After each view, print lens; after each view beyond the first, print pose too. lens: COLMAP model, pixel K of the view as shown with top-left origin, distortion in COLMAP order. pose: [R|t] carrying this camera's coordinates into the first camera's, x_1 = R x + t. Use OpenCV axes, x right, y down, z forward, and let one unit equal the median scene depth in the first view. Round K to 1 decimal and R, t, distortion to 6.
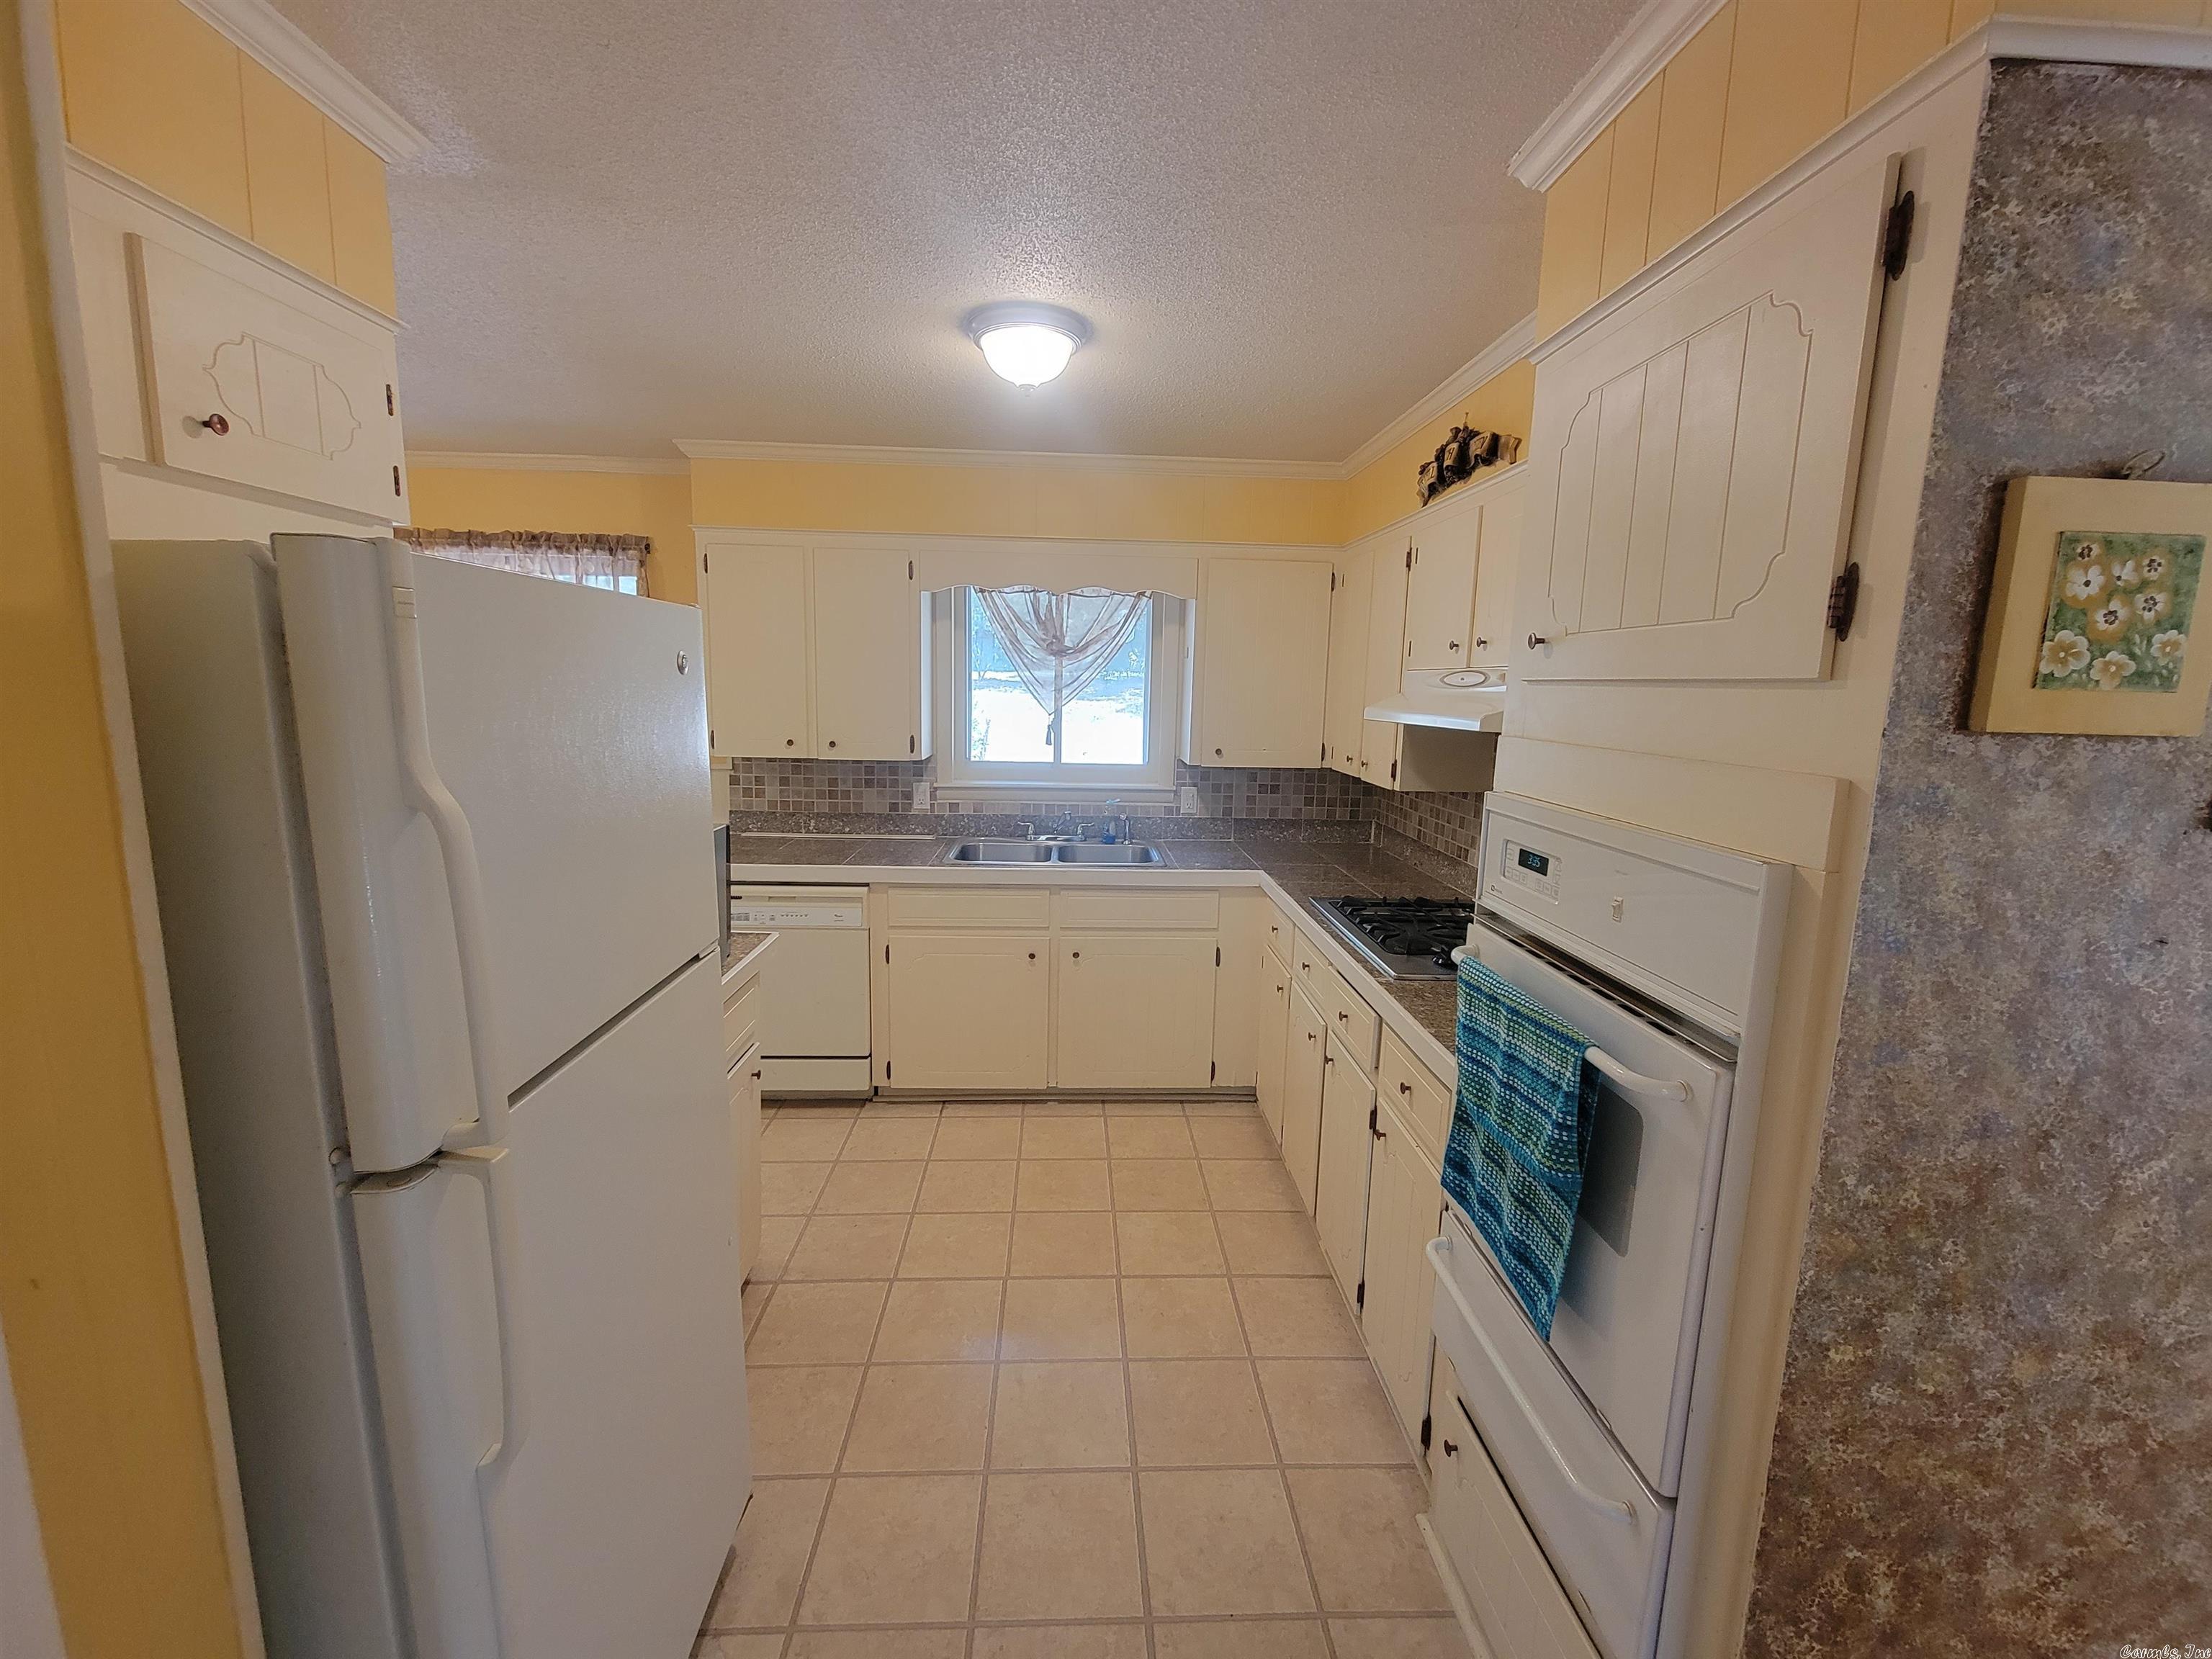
lens RADIAL K [[908.8, 0, 1113.5], [0, 908.8, 817.8], [0, 0, 1]] dist [0.003826, -0.004277]
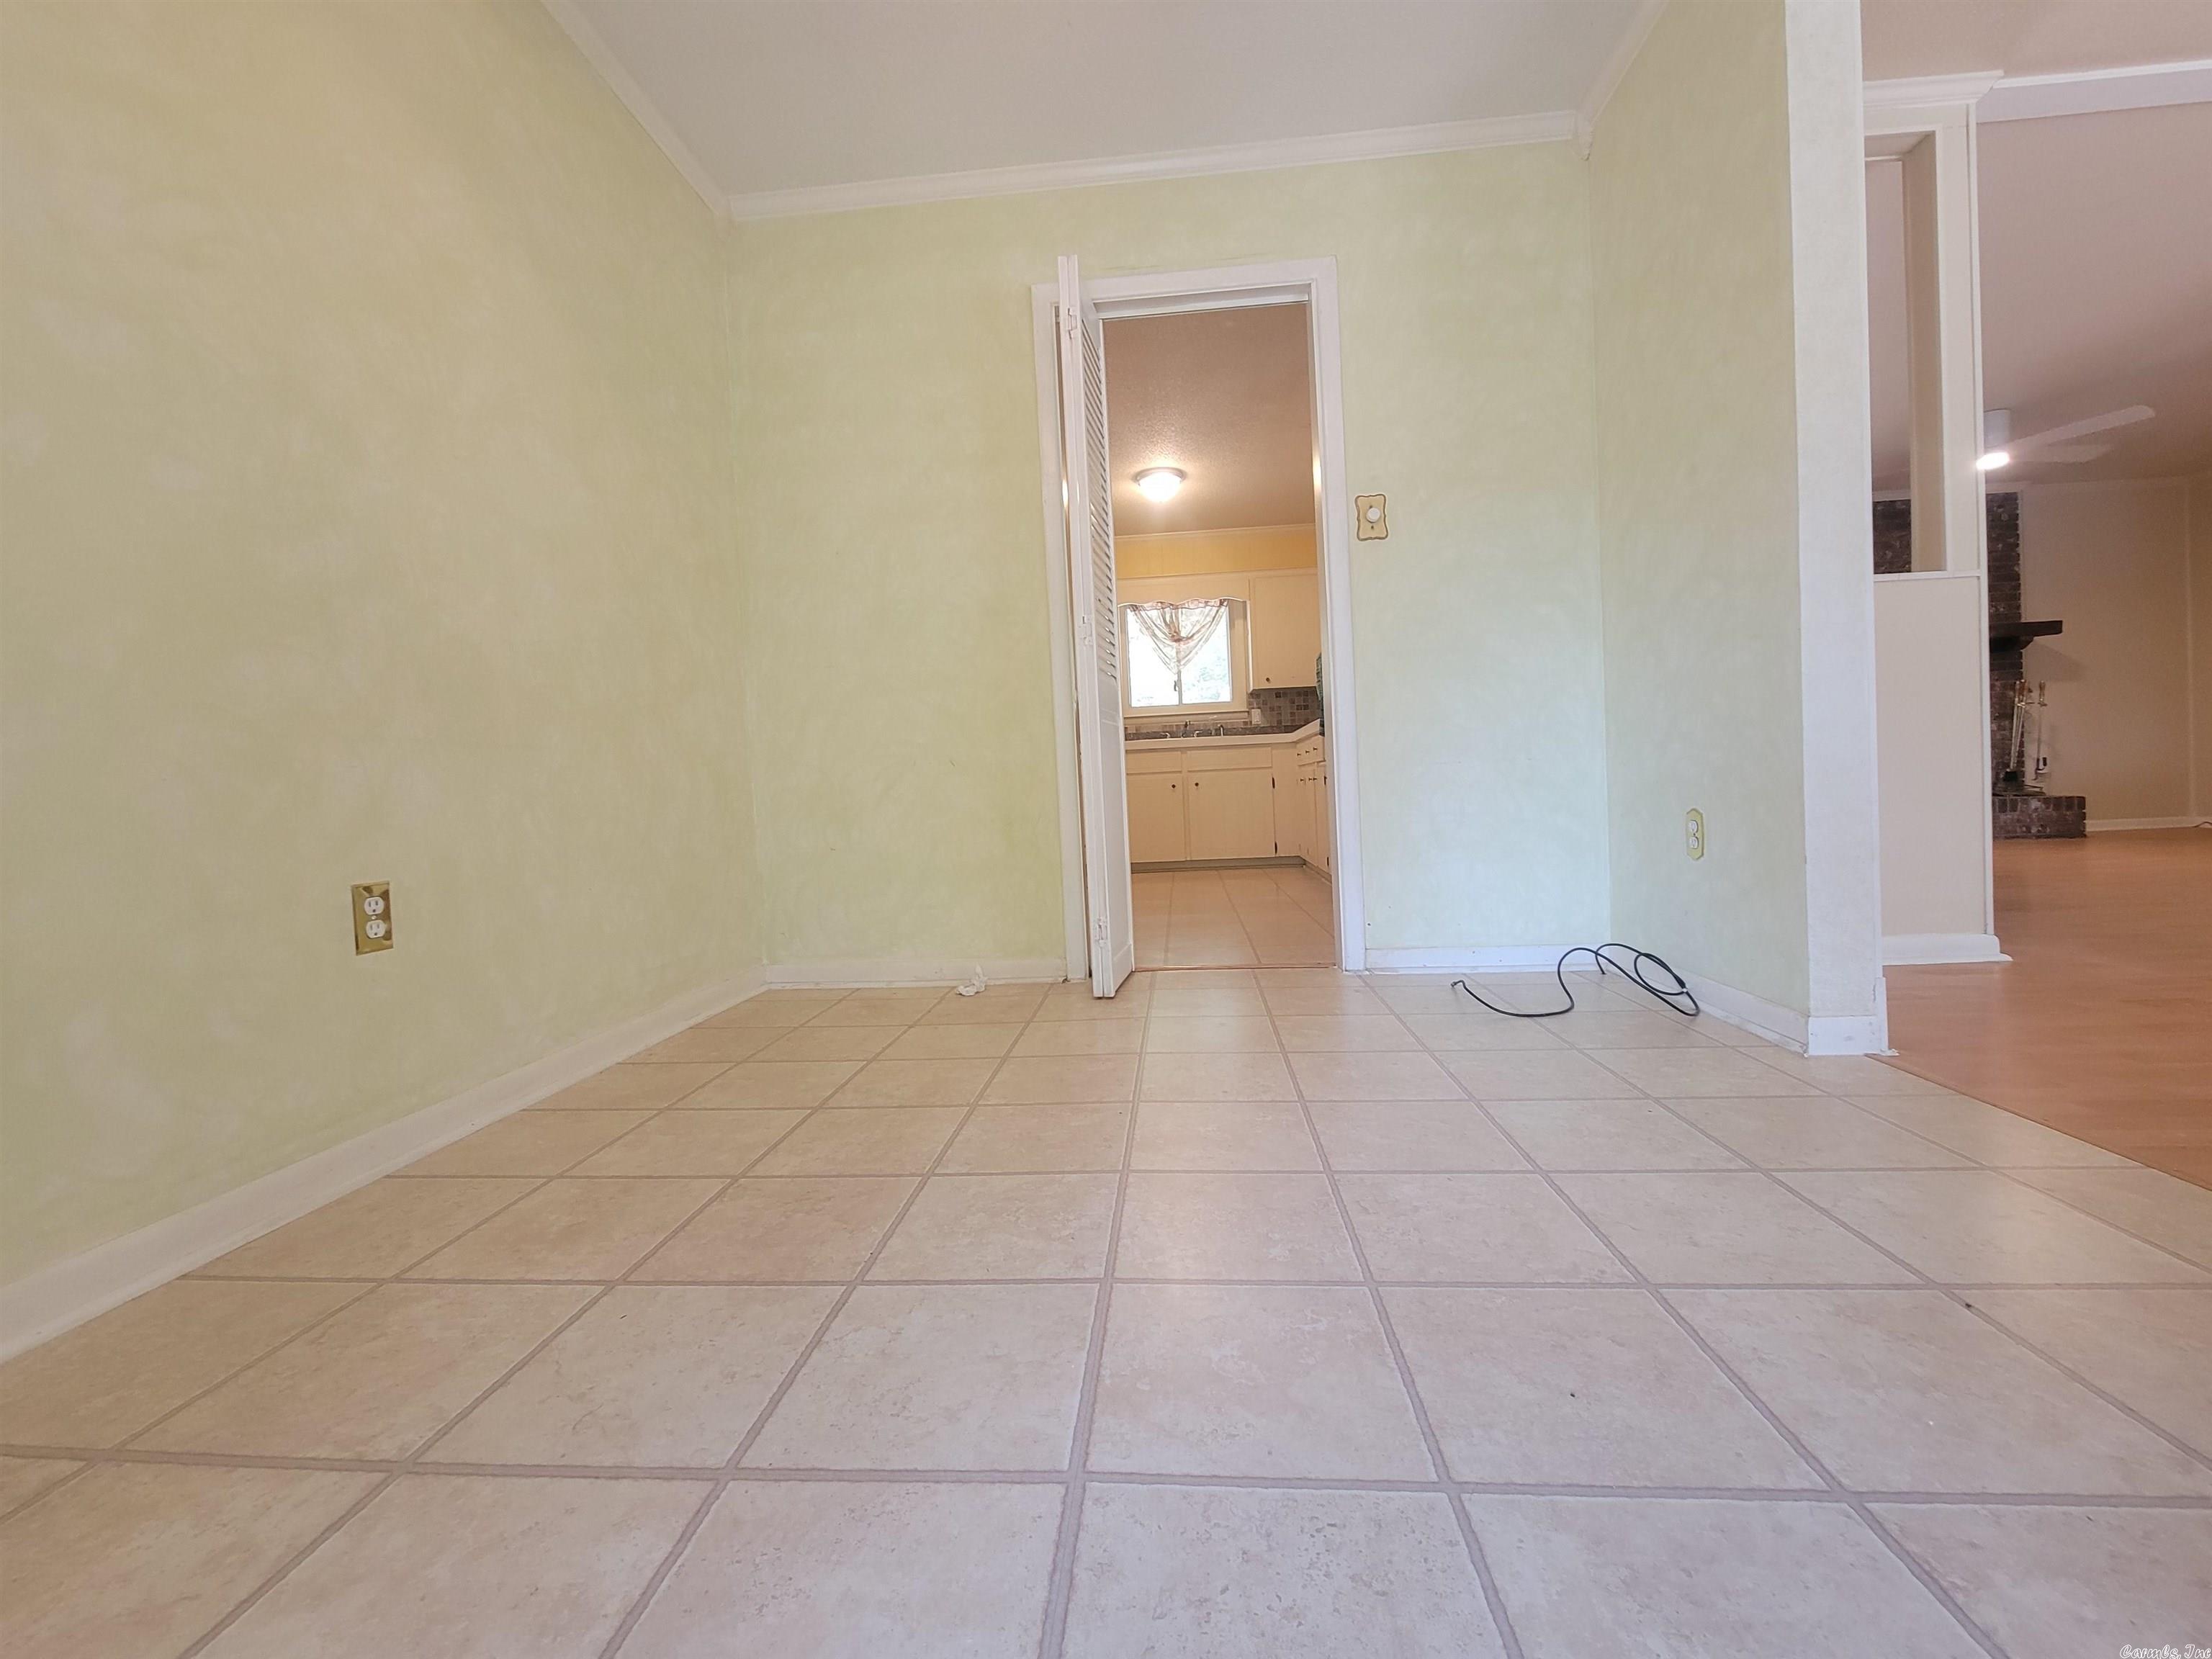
lens RADIAL K [[908.8, 0, 1112.3], [0, 908.8, 833.3], [0, 0, 1]] dist [0.003826, -0.004277]
pose [[0.989571, -0.063335, -0.129375, 0.020504], [0.050154, 0.993446, -0.102716, 0.378842], [0.135033, 0.095156, 0.986261, -0.764922]]
